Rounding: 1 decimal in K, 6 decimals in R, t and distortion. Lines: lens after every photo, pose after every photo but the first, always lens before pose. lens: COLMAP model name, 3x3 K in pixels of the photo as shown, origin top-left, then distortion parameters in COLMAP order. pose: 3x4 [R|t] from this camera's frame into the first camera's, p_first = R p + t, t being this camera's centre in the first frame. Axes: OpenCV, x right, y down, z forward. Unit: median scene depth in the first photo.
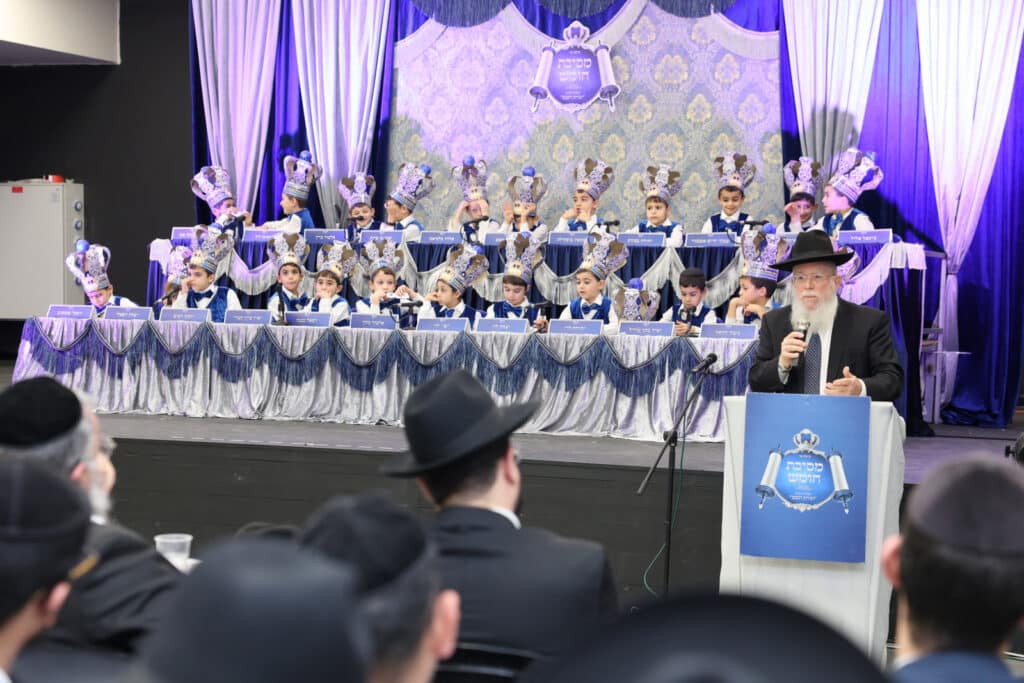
lens RADIAL K [[2022.1, 0, 556.1], [0, 2022.1, 319.8], [0, 0, 1]] dist [0.300687, 0.000000]
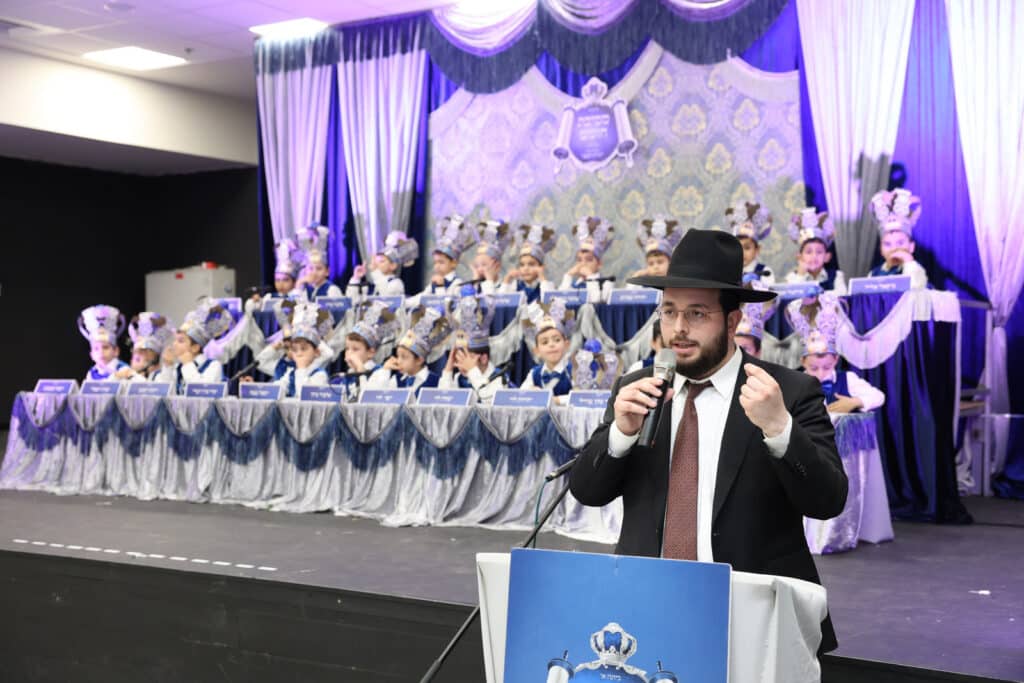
lens RADIAL K [[1363.2, 0, 523.7], [0, 1363.2, 327.4], [0, 0, 1]] dist [0.113978, 0.000000]
pose [[0.984575, -0.024051, -0.173302, 0.094924], [0.018601, 0.999282, -0.033001, -0.006145], [0.173971, 0.029268, 0.984316, 0.377763]]
